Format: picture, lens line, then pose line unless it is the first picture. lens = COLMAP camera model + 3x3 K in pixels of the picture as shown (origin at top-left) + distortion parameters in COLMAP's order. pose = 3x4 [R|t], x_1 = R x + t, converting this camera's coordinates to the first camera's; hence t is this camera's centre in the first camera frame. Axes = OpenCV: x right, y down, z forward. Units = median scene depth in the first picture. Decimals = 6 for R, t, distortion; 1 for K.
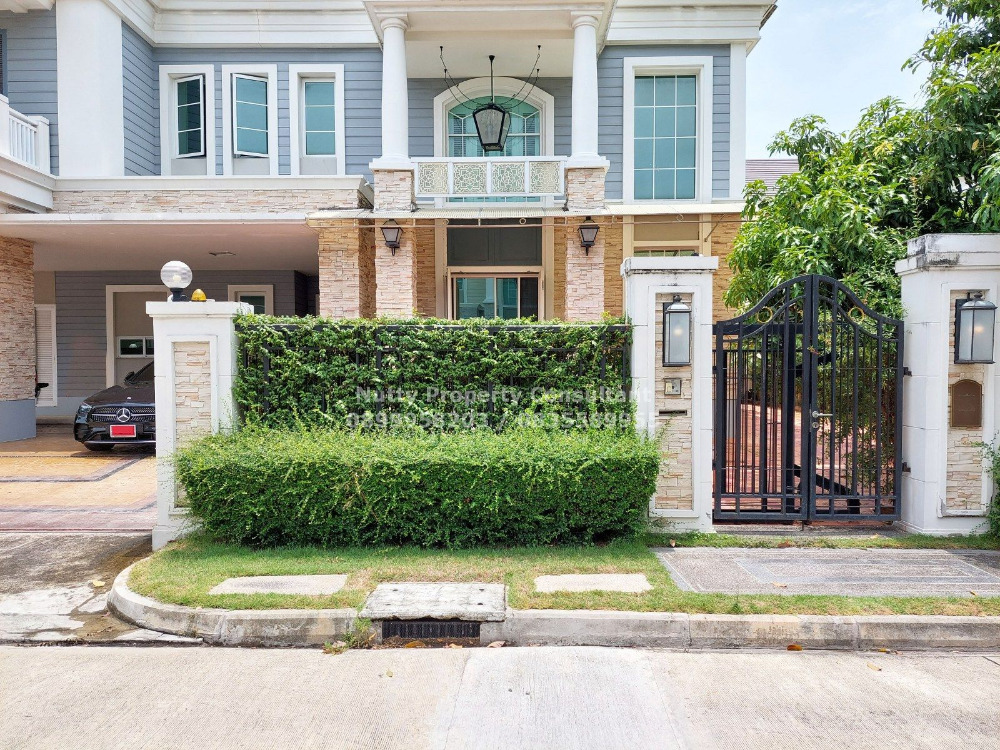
lens RADIAL K [[733.6, 0, 498.6], [0, 733.6, 373.8], [0, 0, 1]] dist [0.028742, -0.006541]
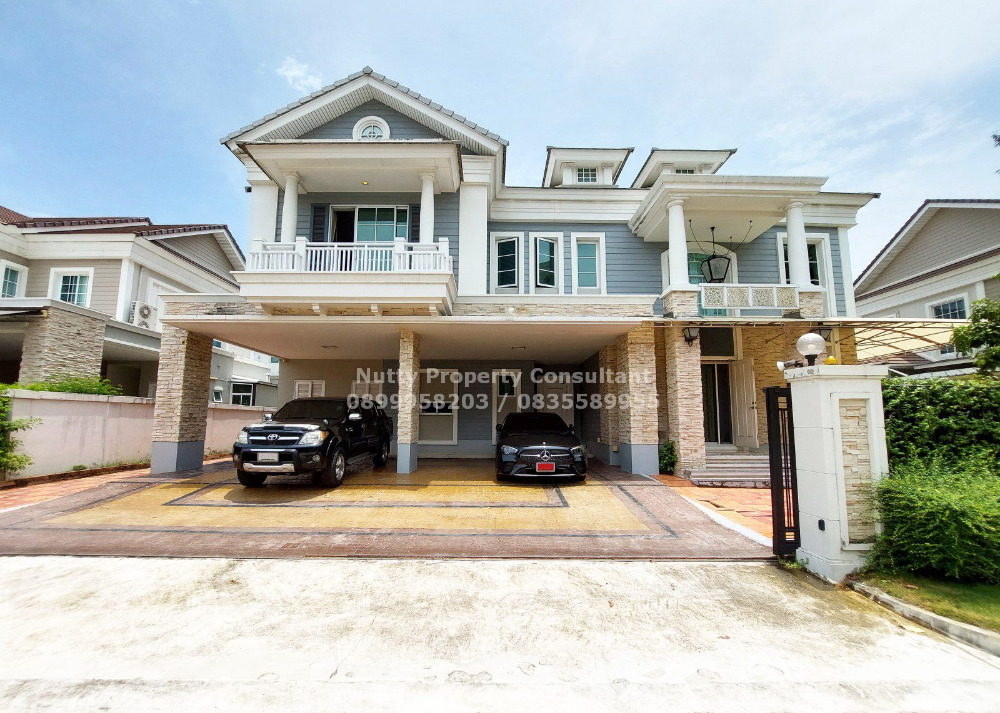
lens RADIAL K [[400.0, 0, 497.4], [0, 400.0, 377.8], [0, 0, 1]] dist [-0.017273, -0.001005]
pose [[0.999482, 0.006569, 0.031494, -0.504922], [-0.002778, 0.992897, -0.118948, 0.000349], [-0.032052, 0.118799, 0.992401, 0.192767]]
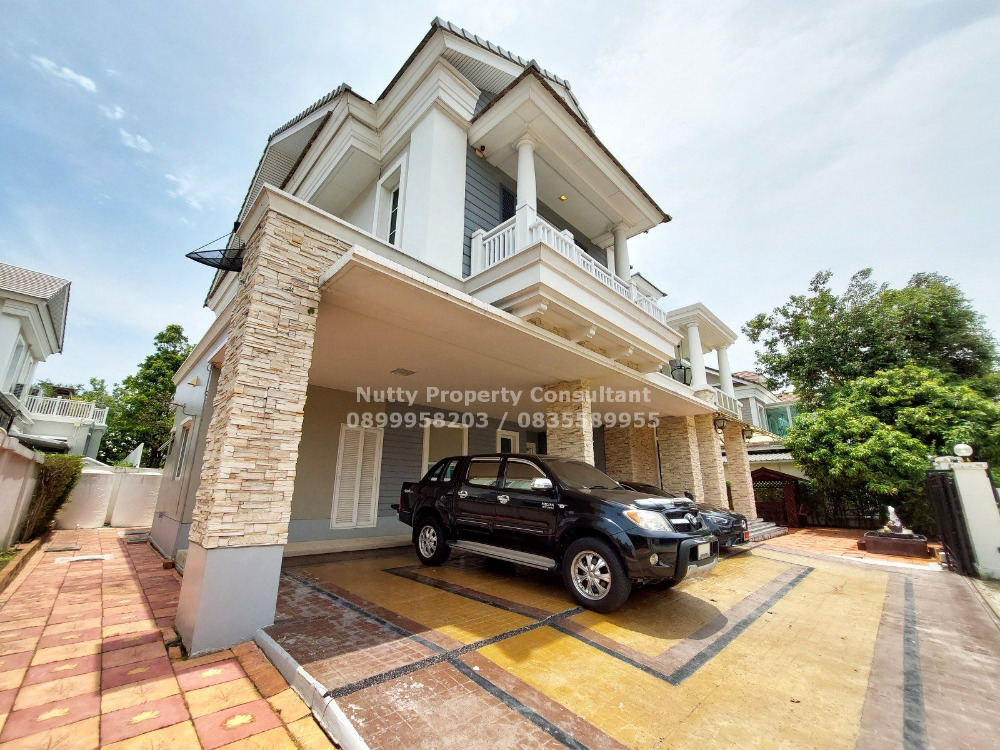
lens RADIAL K [[398.8, 0, 495.8], [0, 398.8, 379.2], [0, 0, 1]] dist [-0.019005, 0.000989]
pose [[0.691287, 0.199550, 0.694480, -1.203337], [-0.004072, 0.962171, -0.272414, -0.006054], [-0.722569, 0.185489, 0.665949, 0.625707]]
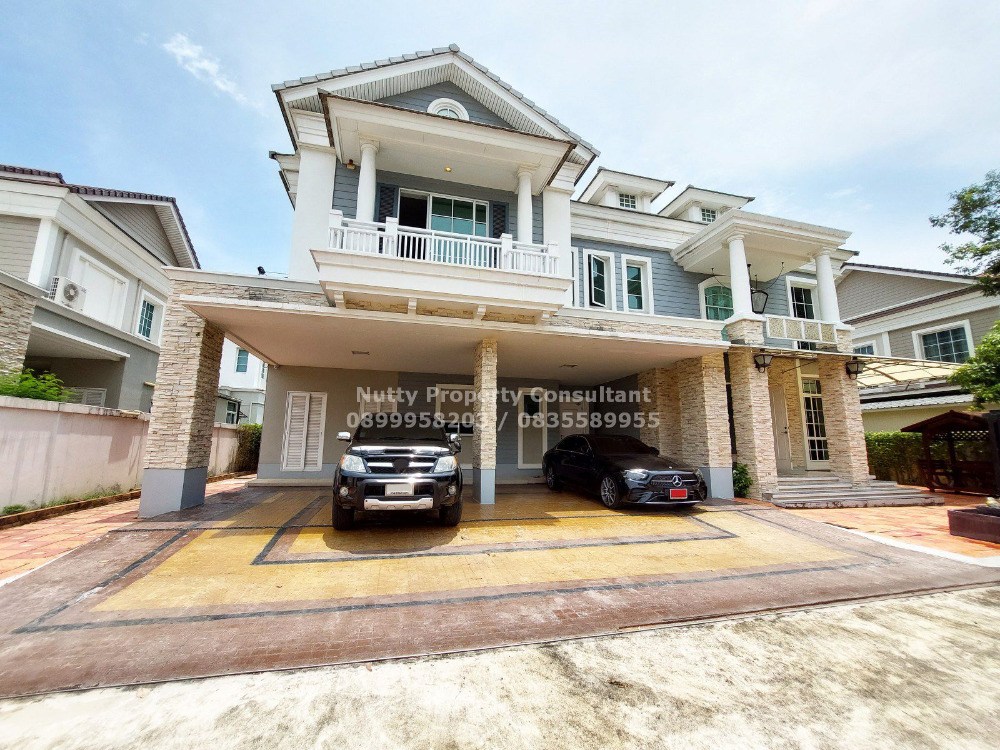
lens RADIAL K [[398.8, 0, 495.8], [0, 398.8, 378.2], [0, 0, 1]] dist [-0.019005, 0.000989]
pose [[0.963433, 0.053297, 0.262594, -0.819150], [-0.007665, 0.985099, -0.171815, -0.000095], [-0.267838, 0.163520, 0.949486, 0.316315]]
